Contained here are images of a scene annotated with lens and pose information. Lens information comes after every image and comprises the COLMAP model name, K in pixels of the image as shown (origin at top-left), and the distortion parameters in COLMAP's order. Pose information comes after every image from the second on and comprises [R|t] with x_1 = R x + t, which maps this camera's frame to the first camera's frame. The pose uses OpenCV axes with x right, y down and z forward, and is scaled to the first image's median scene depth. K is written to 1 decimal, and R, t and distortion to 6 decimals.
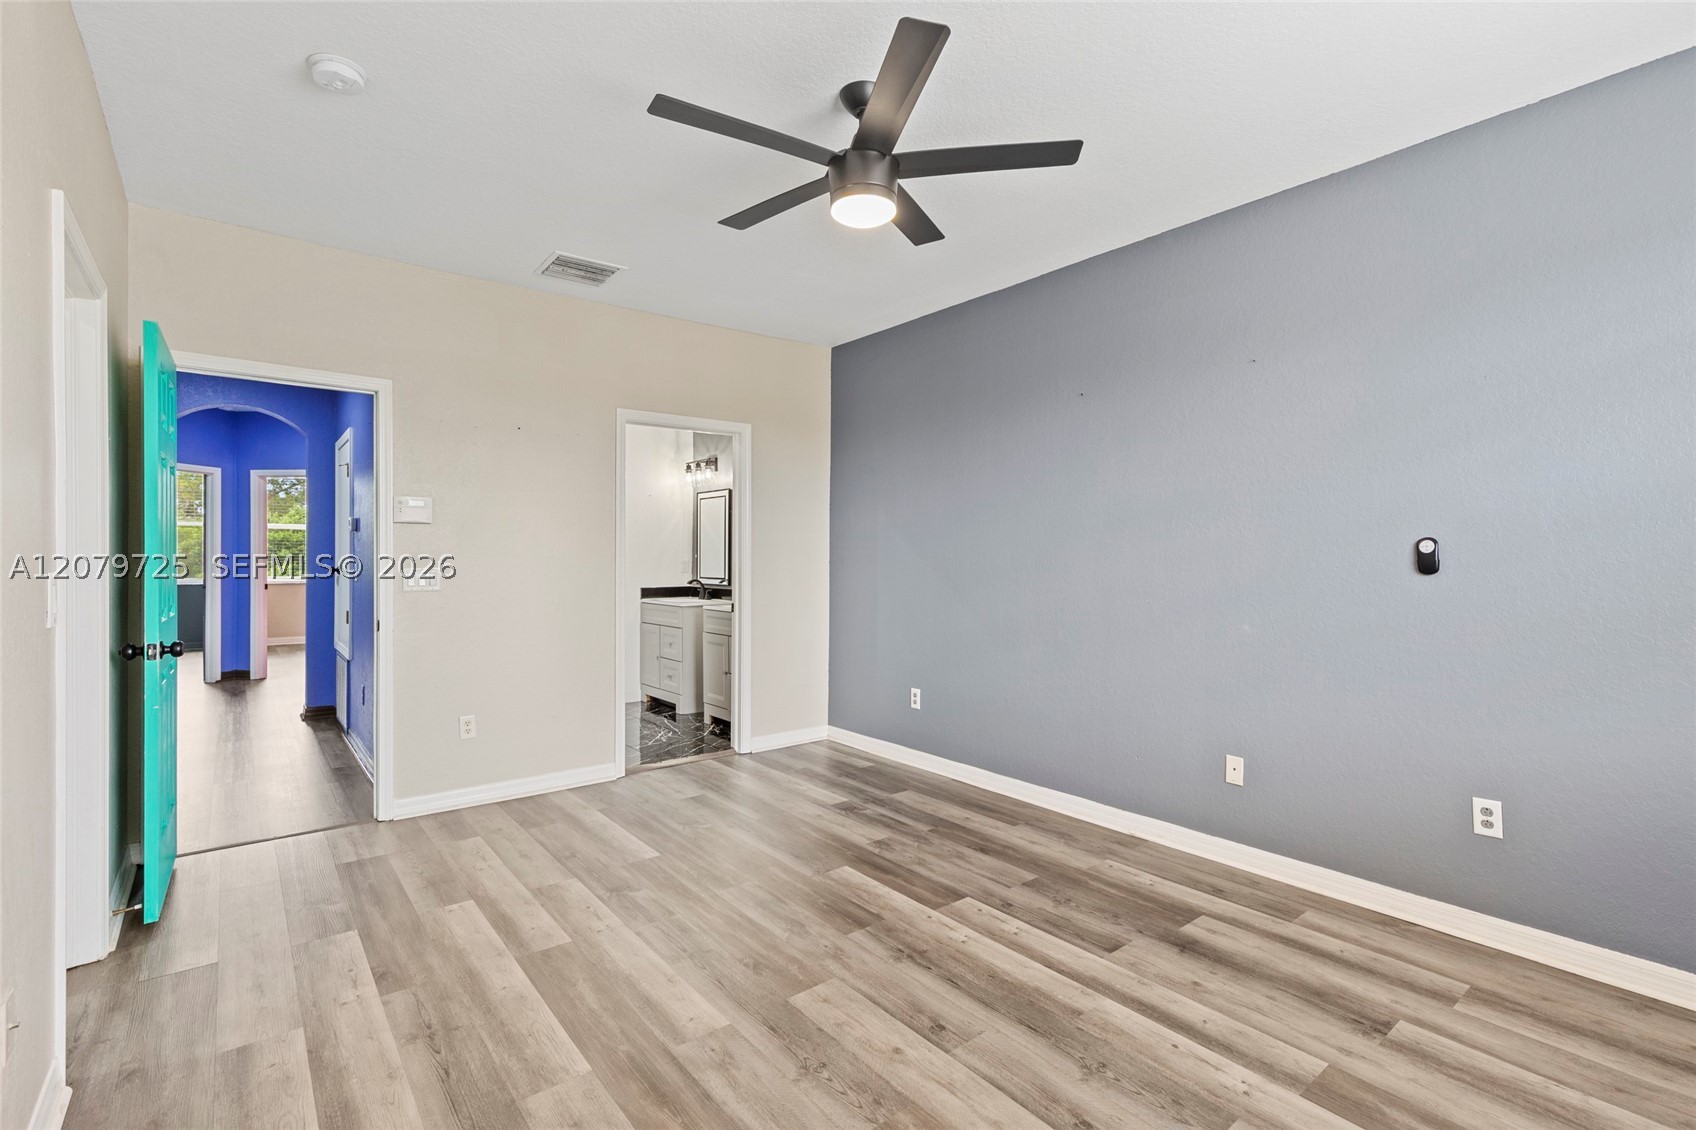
lens RADIAL K [[772.6, 0, 871.8], [0, 772.6, 565.8], [0, 0, 1]] dist [0.004142, 0.000344]
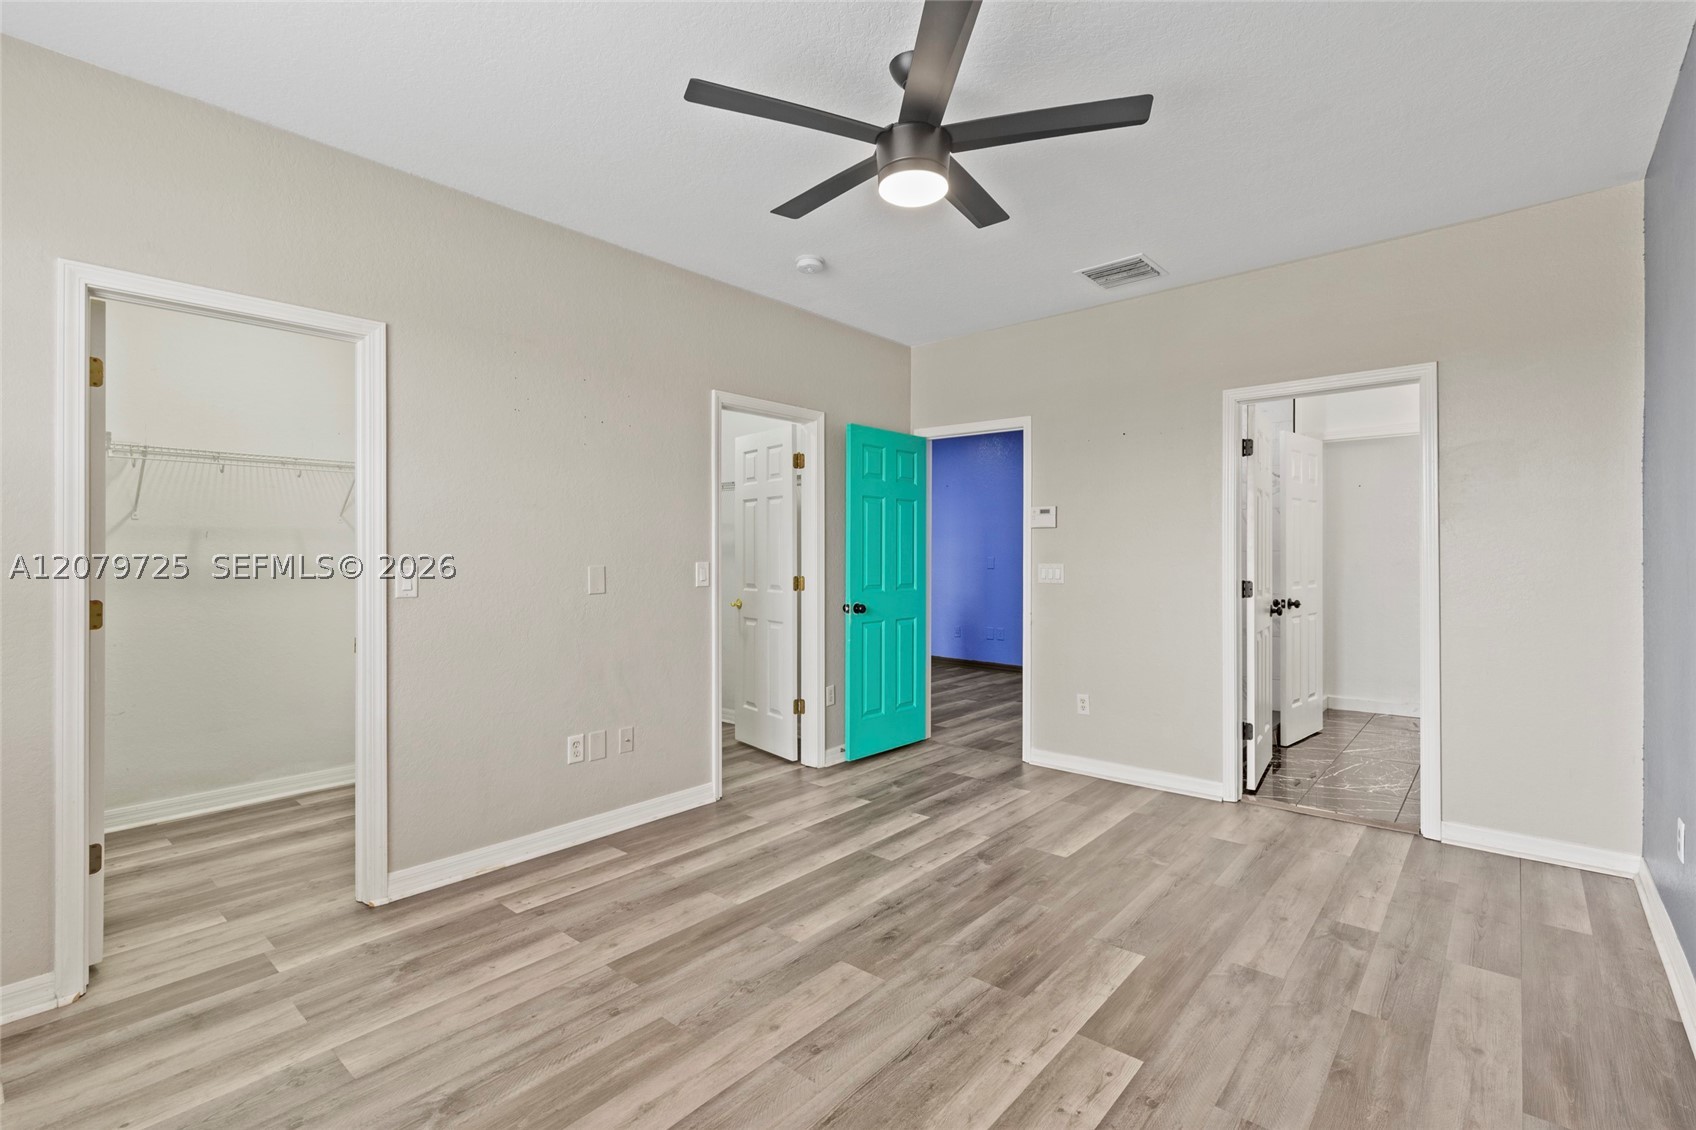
lens RADIAL K [[772.6, 0, 839.5], [0, 772.6, 555.3], [0, 0, 1]] dist [0.004142, 0.000344]
pose [[0.166162, -0.000668, -0.986098, 0.829168], [-0.010582, 0.999941, -0.002461, -0.006919], [0.986042, 0.010844, 0.166146, 0.696809]]
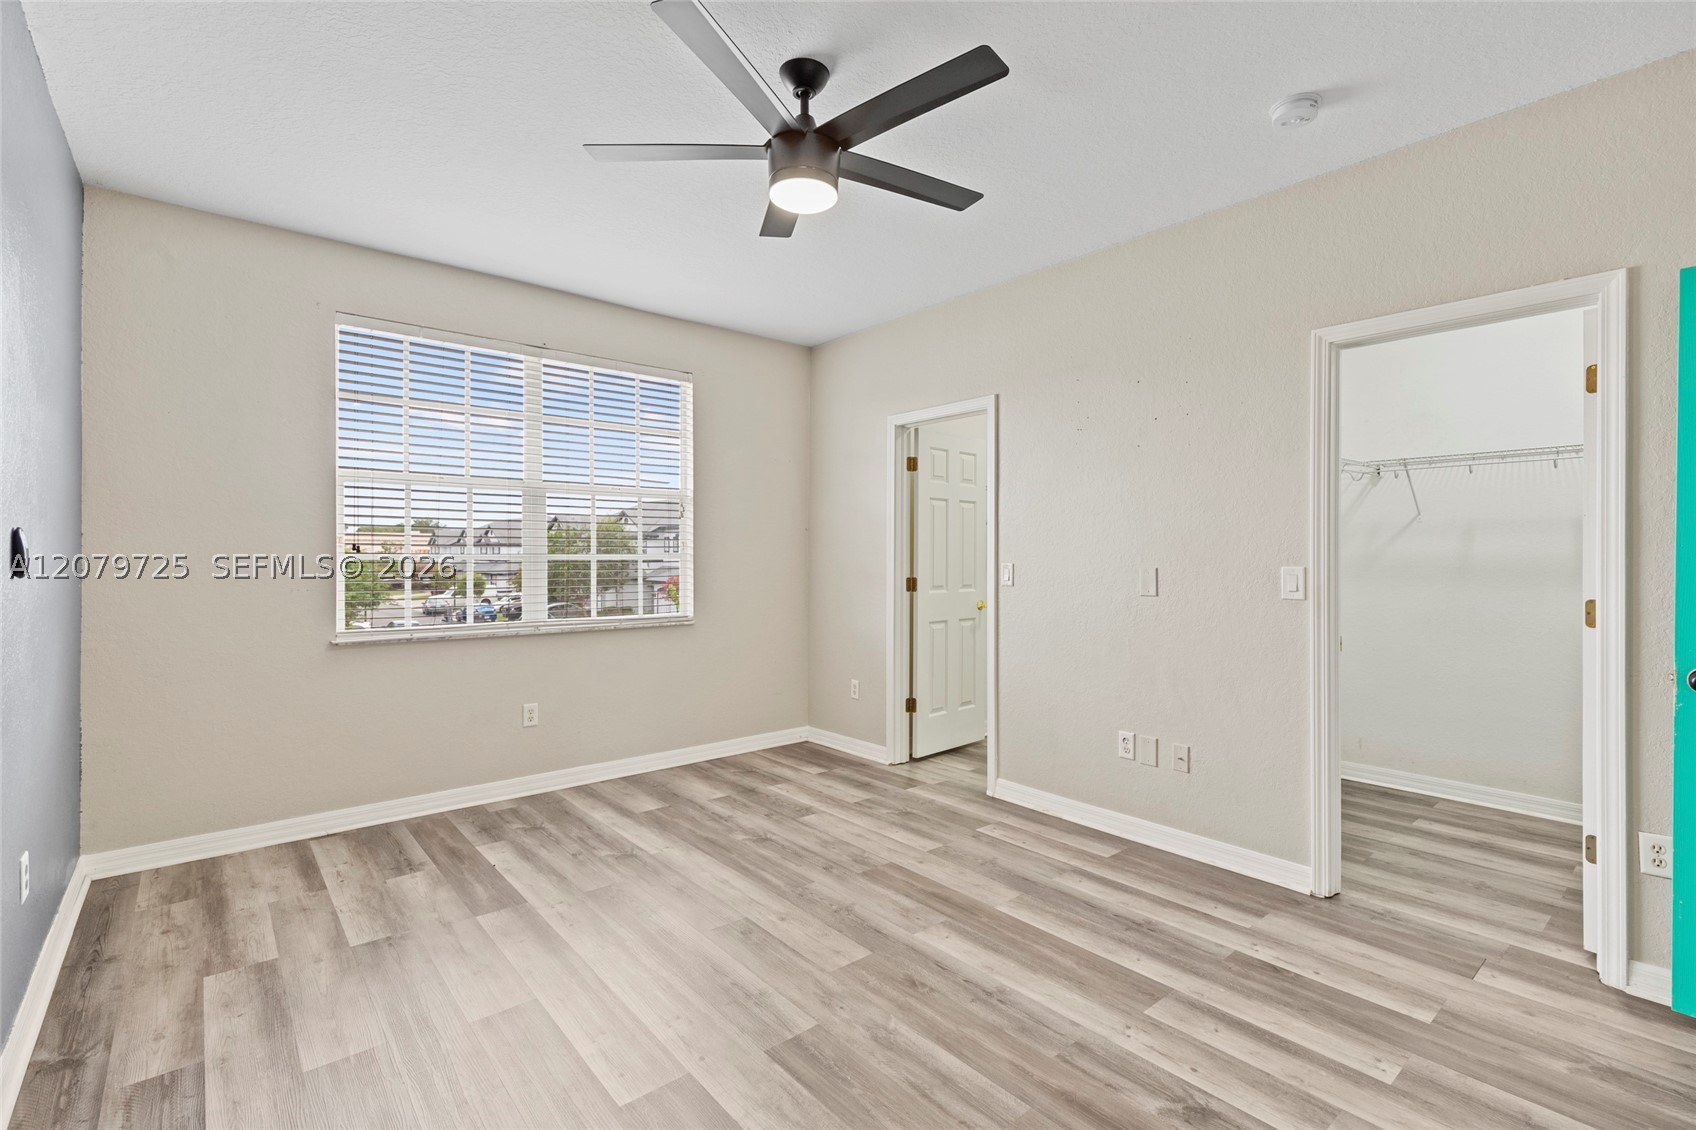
lens RADIAL K [[772.6, 0, 879.8], [0, 772.6, 557.3], [0, 0, 1]] dist [0.004142, 0.000344]
pose [[-0.999353, -0.001606, -0.035941, -0.068007], [-0.002259, 0.999833, 0.018114, -0.027182], [0.035906, 0.018184, -0.999190, 1.810907]]
